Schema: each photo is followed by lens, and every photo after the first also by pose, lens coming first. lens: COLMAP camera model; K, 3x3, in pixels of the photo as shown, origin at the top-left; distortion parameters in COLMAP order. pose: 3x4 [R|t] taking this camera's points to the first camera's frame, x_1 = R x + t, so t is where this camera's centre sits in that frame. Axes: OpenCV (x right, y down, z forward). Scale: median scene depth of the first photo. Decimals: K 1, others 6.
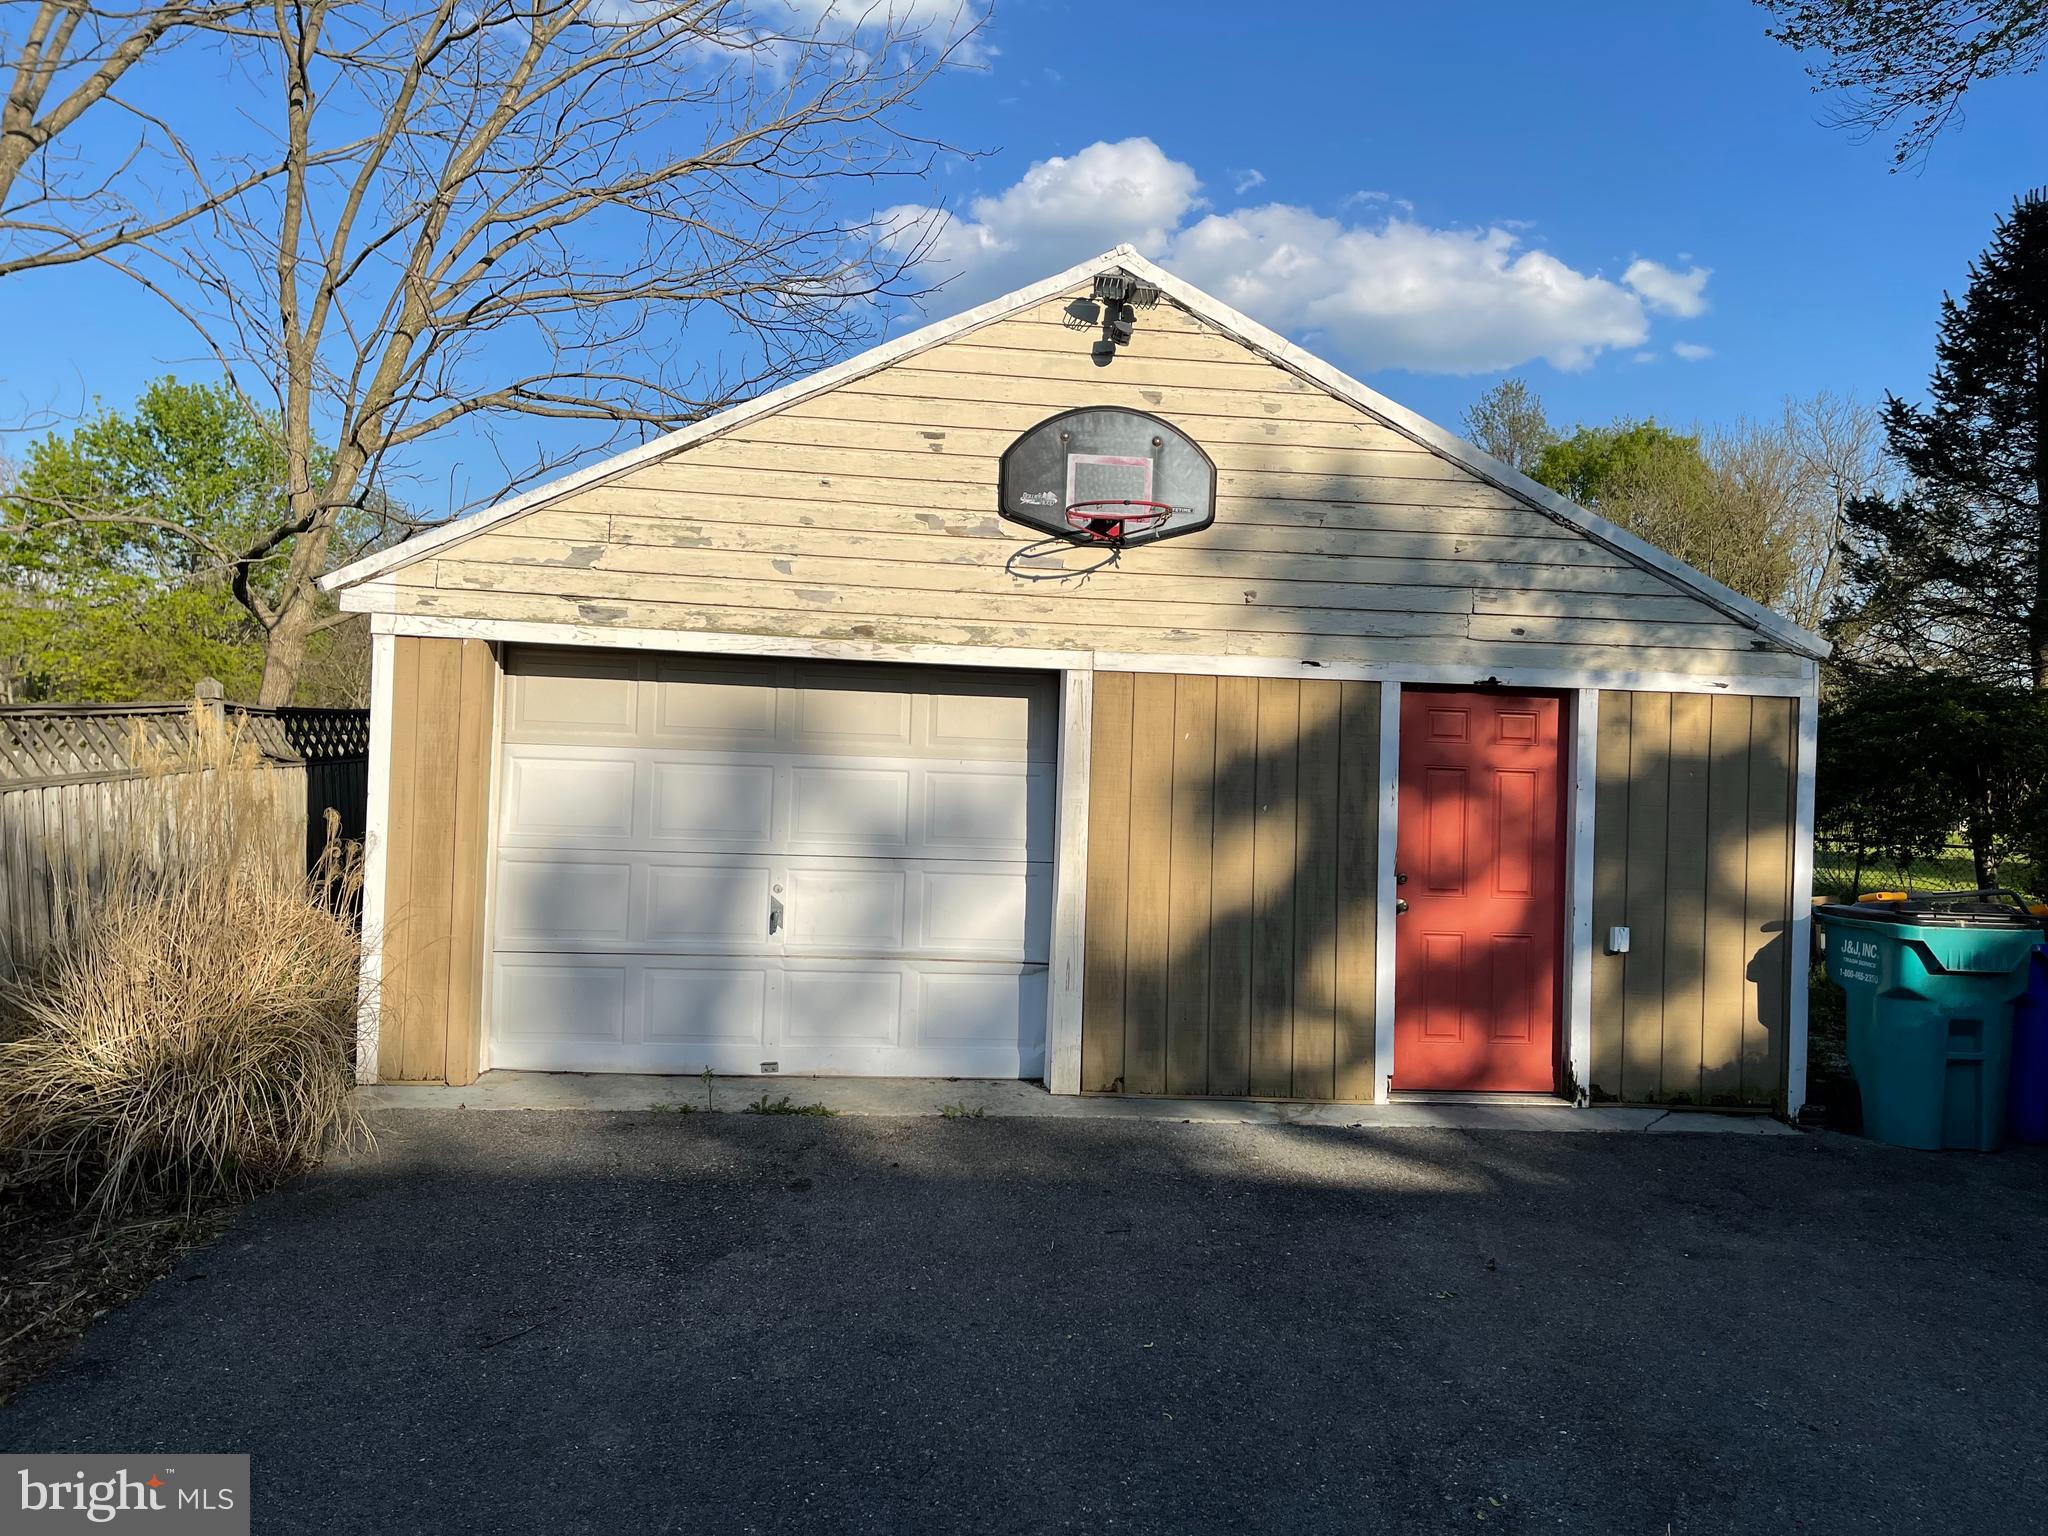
lens RADIAL K [[1565.1, 0, 1009.4], [0, 1565.1, 772.9], [0, 0, 1]] dist [0.105081, -0.140011]
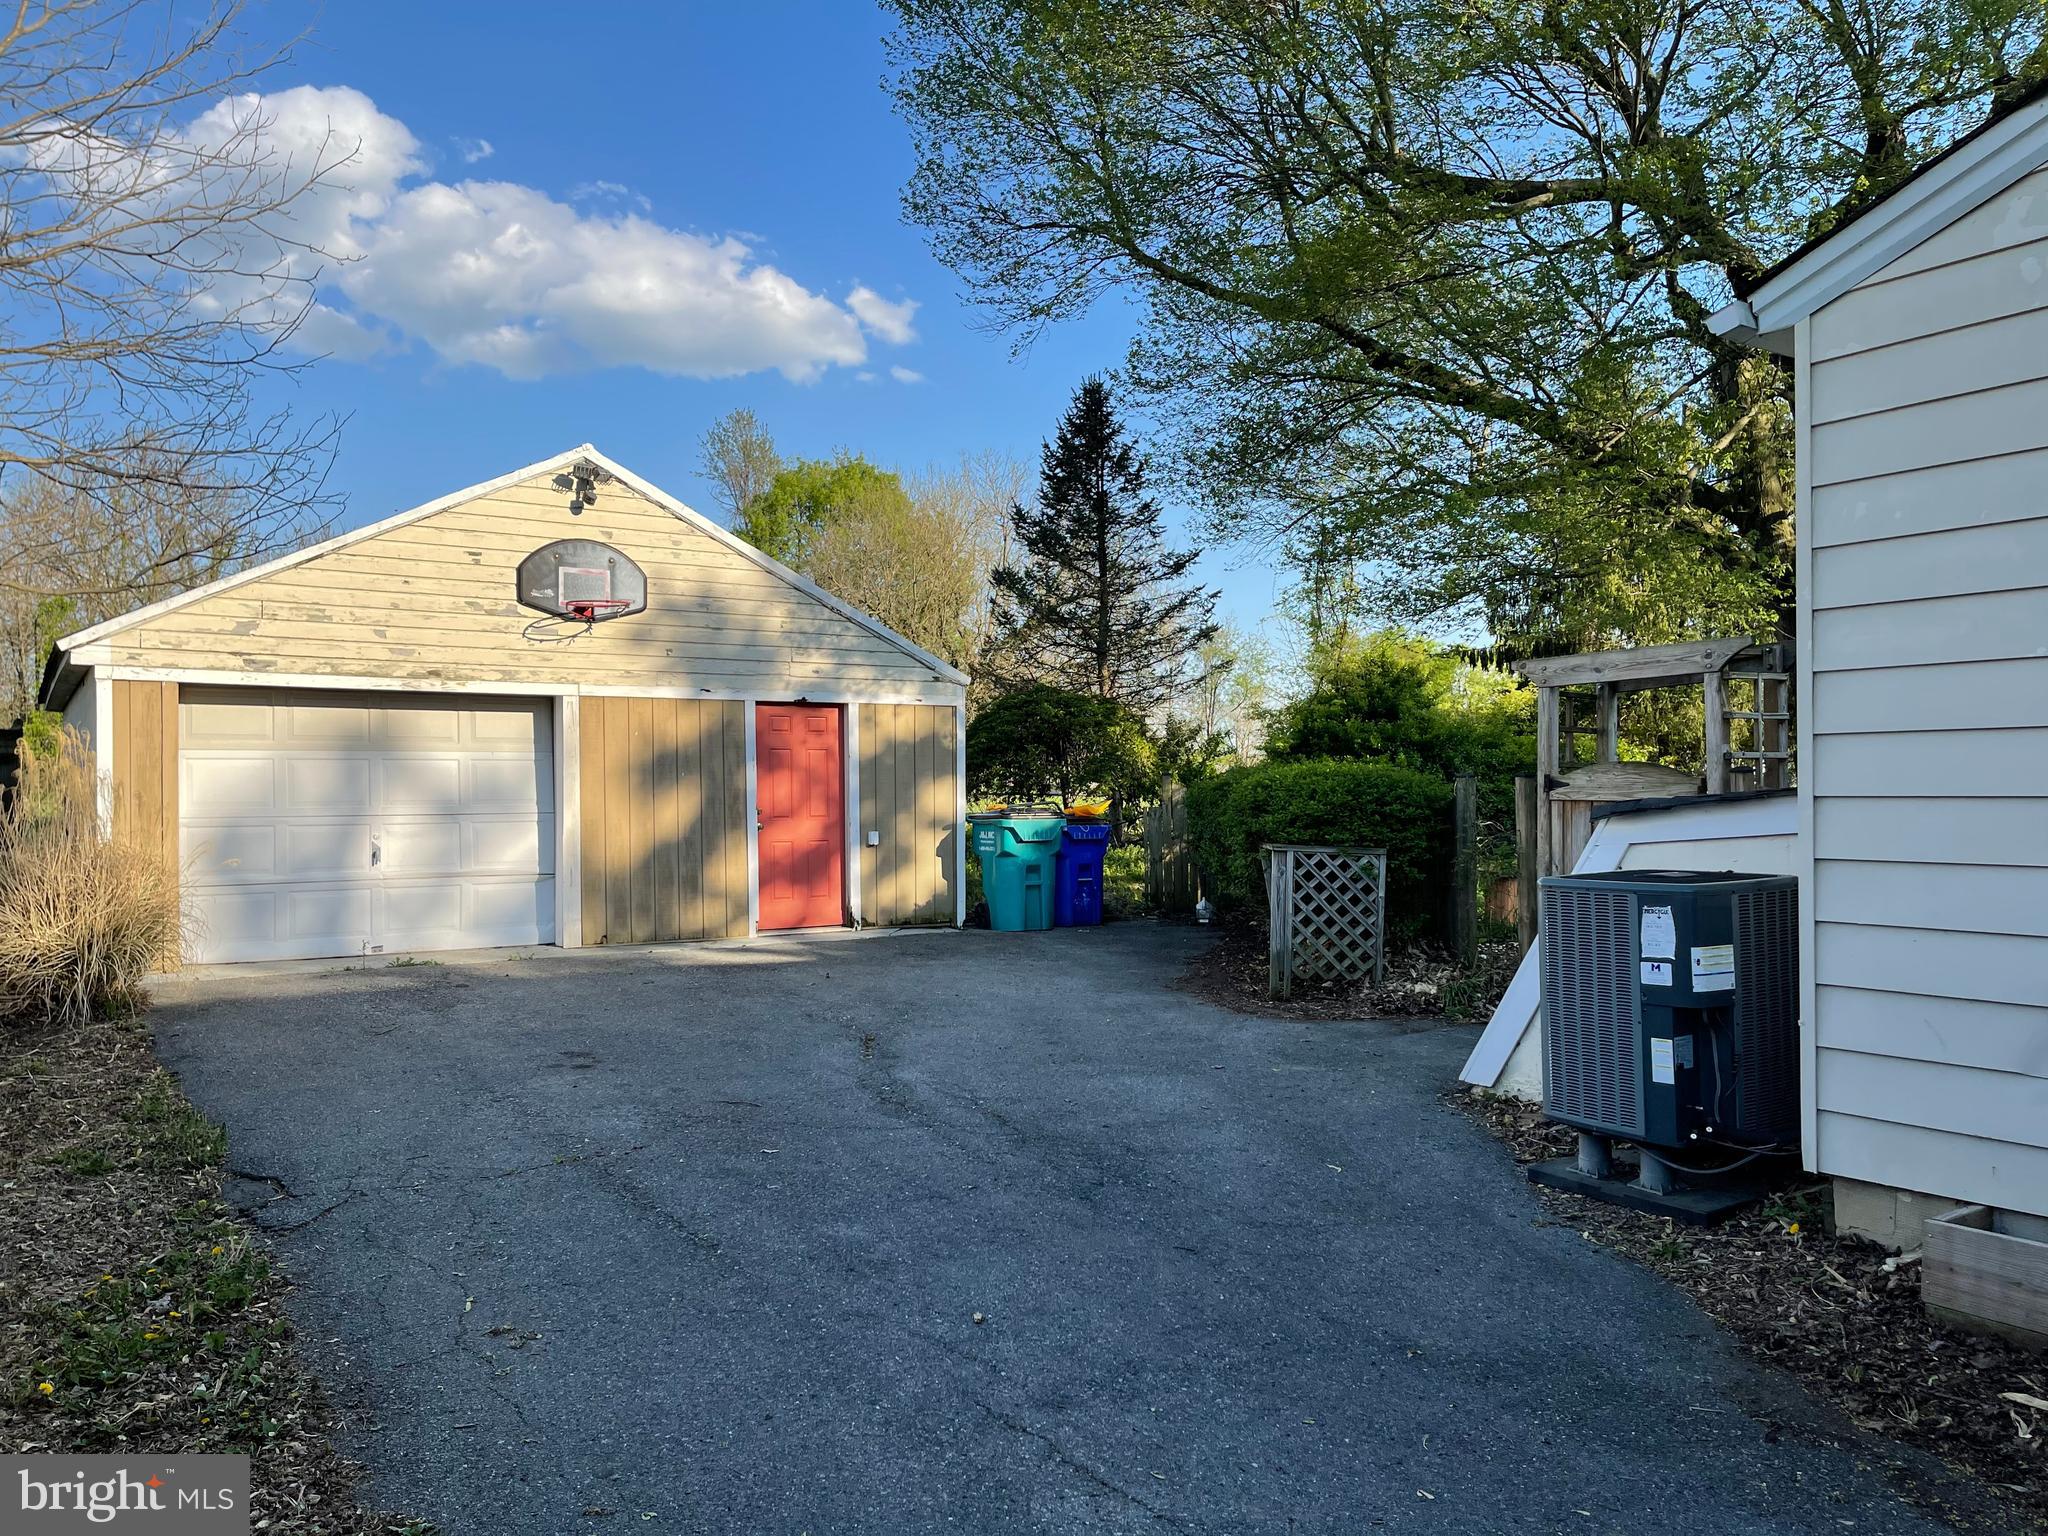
lens RADIAL K [[1565.1, 0, 1009.4], [0, 1565.1, 772.9], [0, 0, 1]] dist [0.105081, -0.140011]
pose [[0.890578, -0.035495, 0.453444, -0.303717], [0.034497, 0.999350, 0.010474, 0.014928], [-0.453521, 0.006314, 0.891223, -0.709364]]
